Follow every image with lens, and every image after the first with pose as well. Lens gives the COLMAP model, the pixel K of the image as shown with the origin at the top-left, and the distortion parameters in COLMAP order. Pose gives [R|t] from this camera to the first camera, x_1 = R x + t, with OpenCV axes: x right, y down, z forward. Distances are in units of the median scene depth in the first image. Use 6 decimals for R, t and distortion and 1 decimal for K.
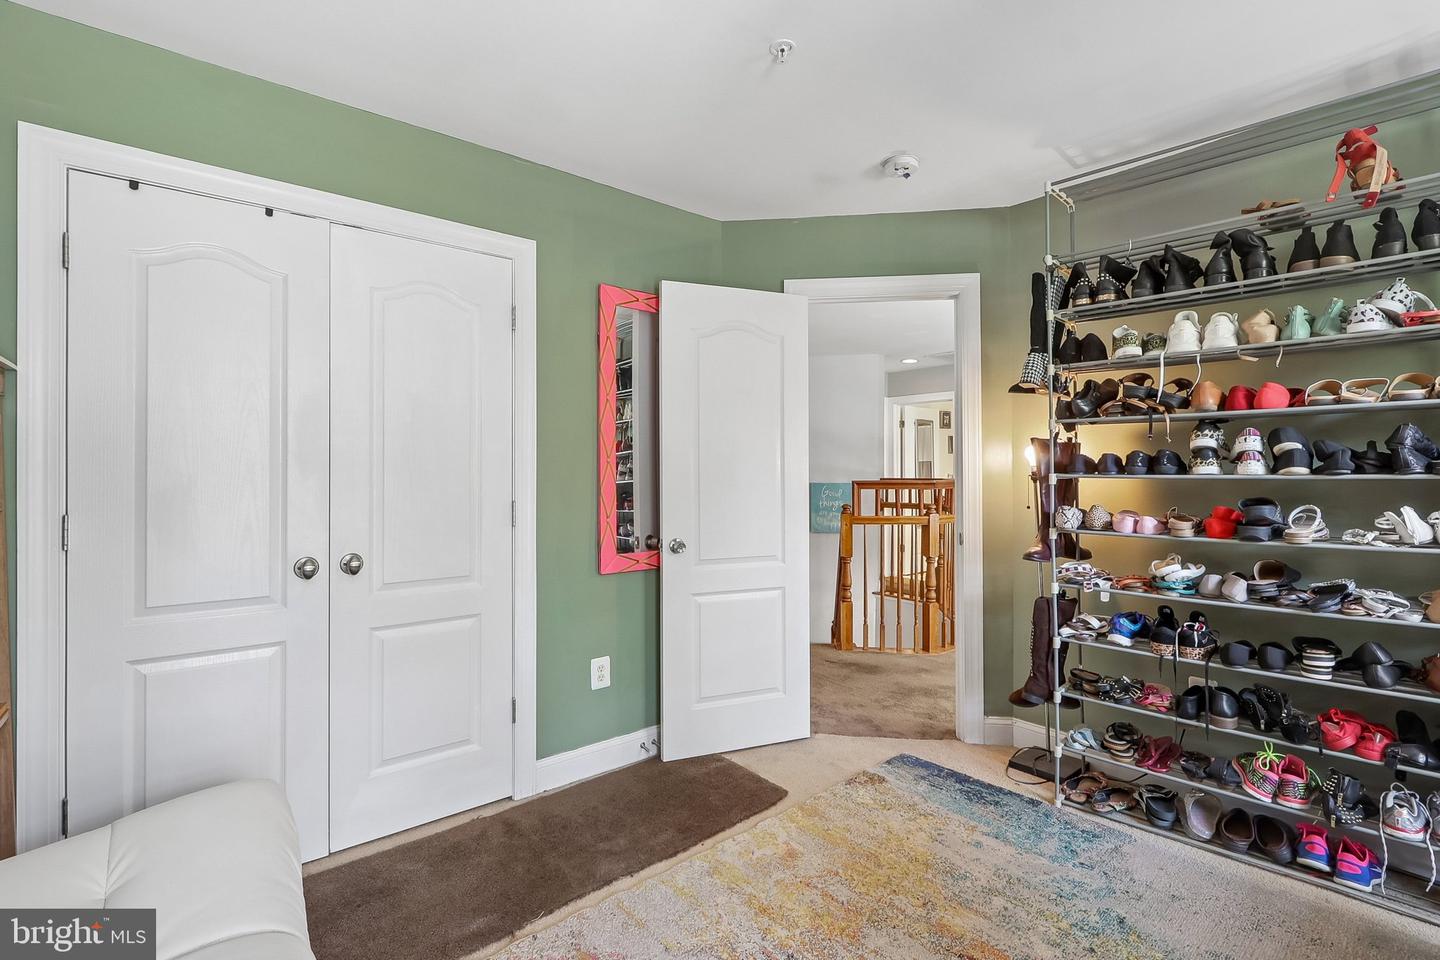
lens RADIAL K [[657.8, 0, 712.0], [0, 657.8, 469.8], [0, 0, 1]] dist [0.001196, -0.000087]
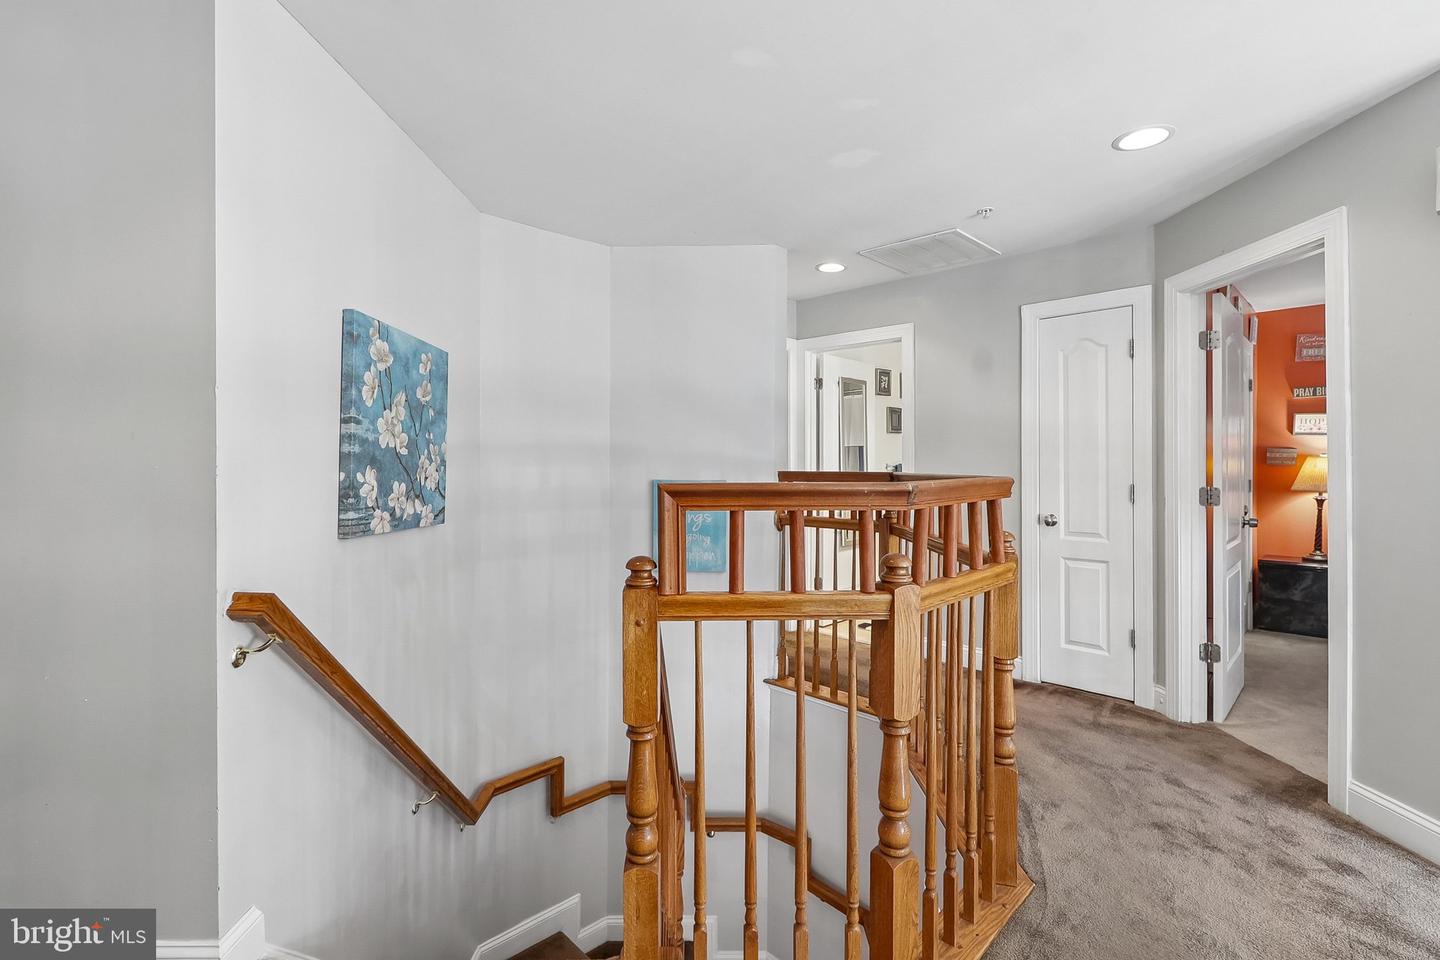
lens RADIAL K [[657.8, 0, 712.0], [0, 657.8, 469.8], [0, 0, 1]] dist [0.001196, -0.000087]
pose [[0.993201, -0.000941, 0.116412, 0.119254], [-0.000482, 0.999925, 0.012198, 0.003524], [-0.116415, -0.012172, 0.993126, 0.403297]]
